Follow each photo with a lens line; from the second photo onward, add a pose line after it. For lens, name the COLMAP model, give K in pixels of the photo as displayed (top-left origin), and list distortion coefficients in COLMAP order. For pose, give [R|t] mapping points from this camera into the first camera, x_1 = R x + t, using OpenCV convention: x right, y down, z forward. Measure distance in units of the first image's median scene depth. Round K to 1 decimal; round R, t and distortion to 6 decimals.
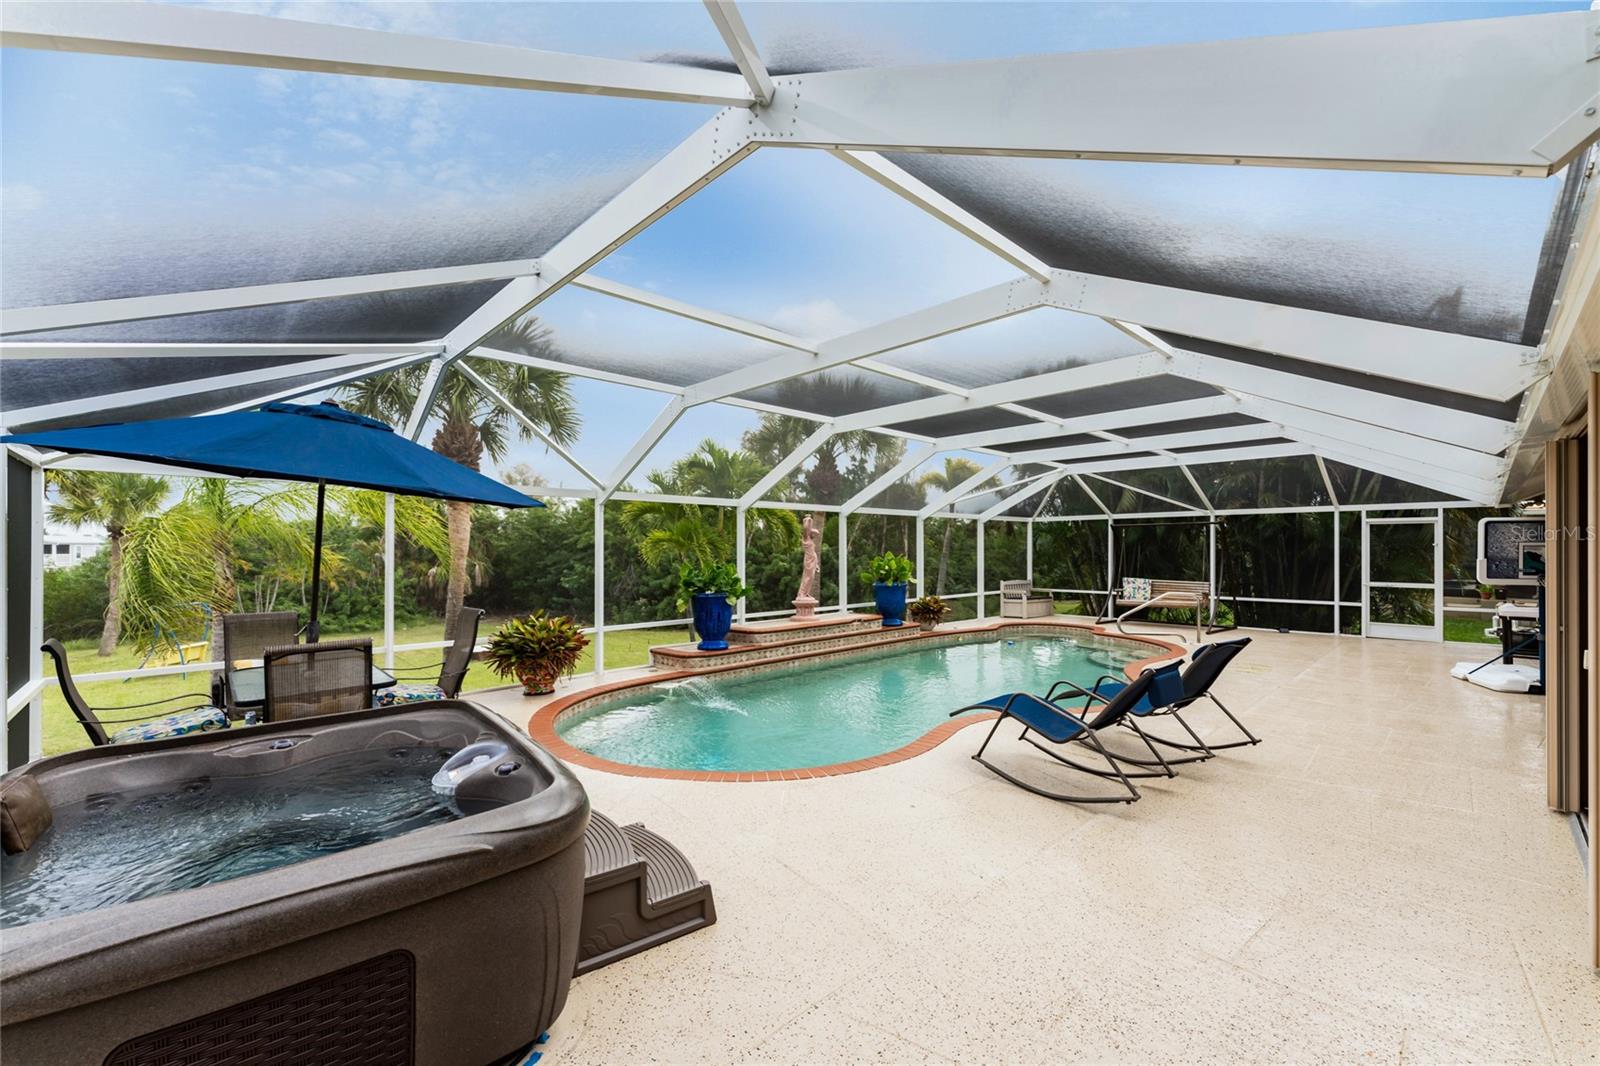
lens RADIAL K [[641.4, 0, 802.9], [0, 641.4, 543.9], [0, 0, 1]] dist [0.009040, -0.000024]
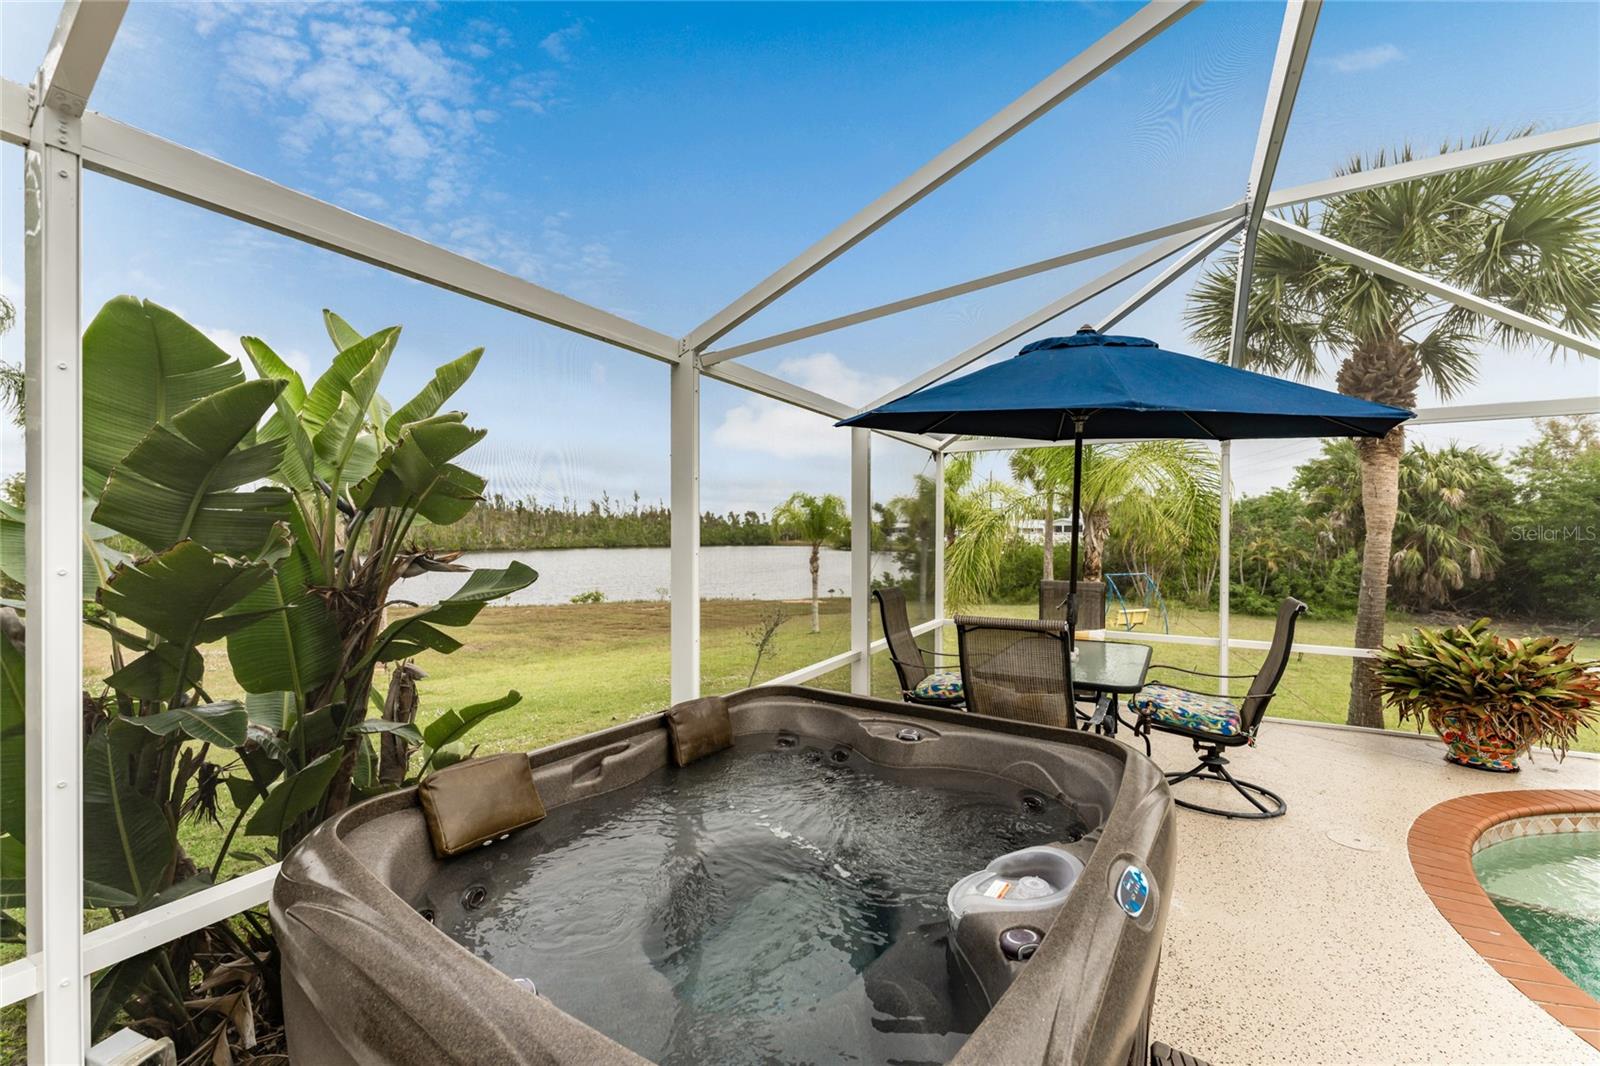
lens RADIAL K [[645.7, 0, 790.9], [0, 645.7, 535.9], [0, 0, 1]] dist [0.006603, -0.000230]
pose [[0.269661, 0.009165, -0.962912, -0.016124], [0.006758, 0.999912, 0.011409, 0.013336], [0.962932, -0.009584, 0.269575, 0.179452]]
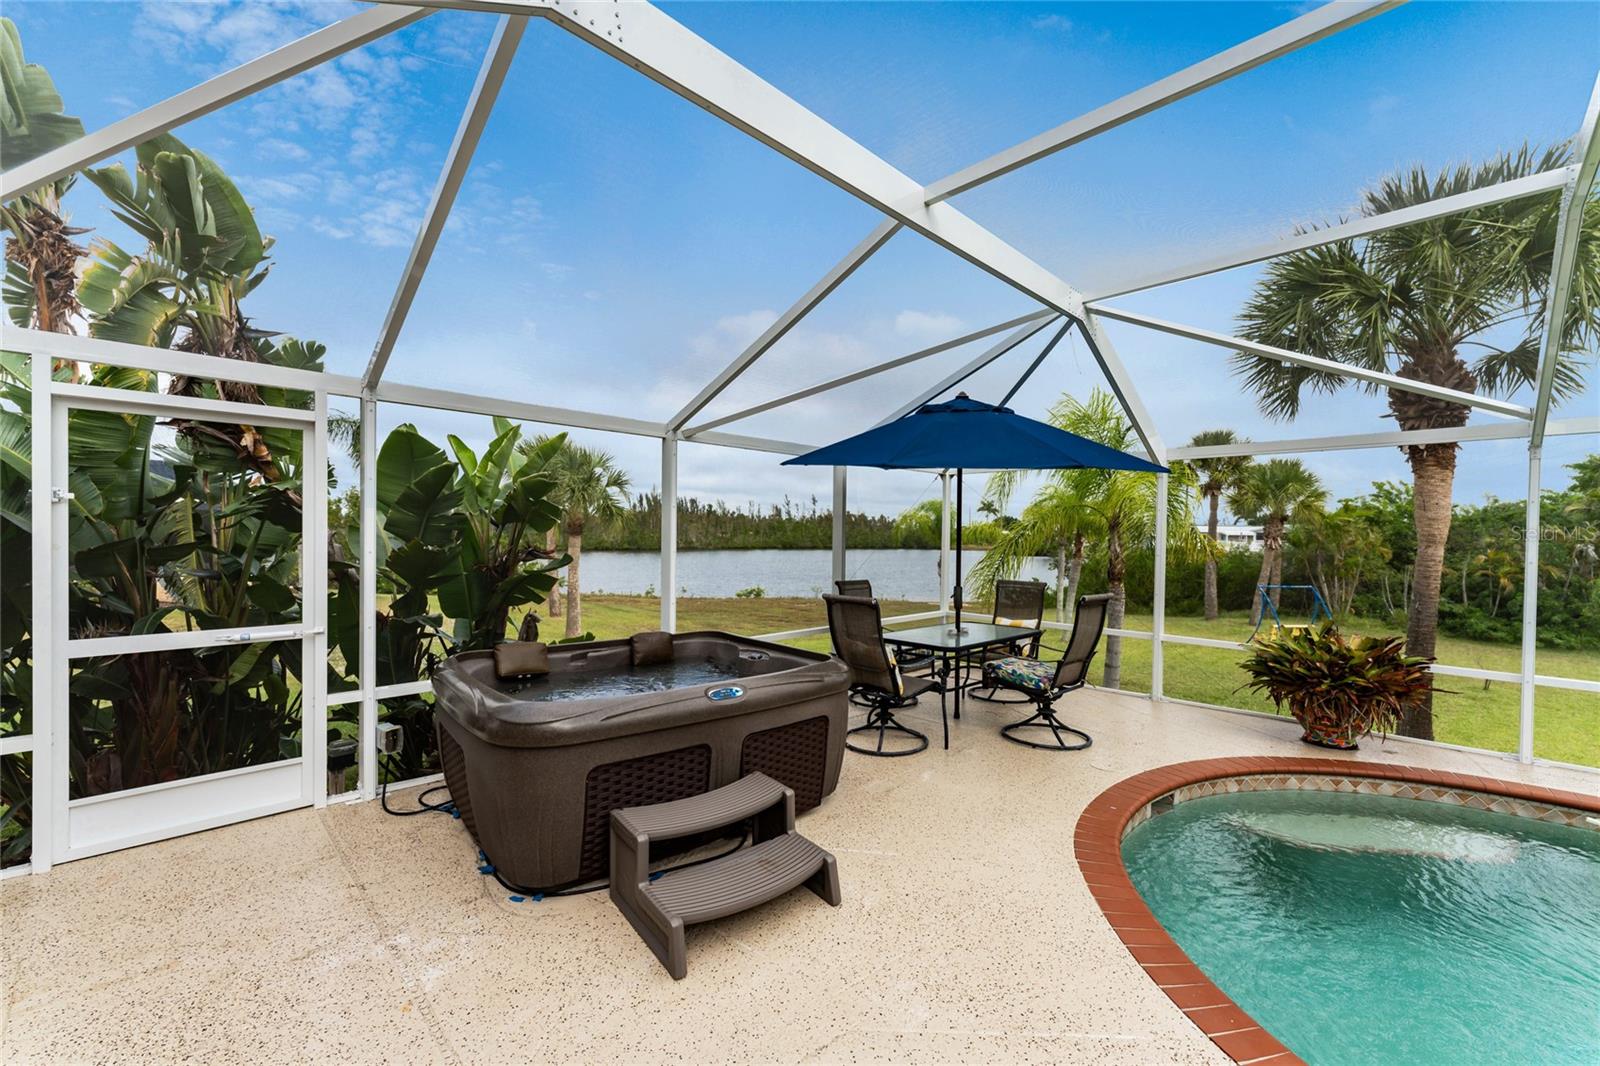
lens RADIAL K [[641.4, 0, 802.9], [0, 641.4, 543.9], [0, 0, 1]] dist [0.009040, -0.000024]
pose [[0.012011, 0.018863, -0.999750, 0.174215], [-0.003858, 0.999815, 0.018818, 0.009261], [0.999920, 0.003631, 0.012082, 0.306559]]
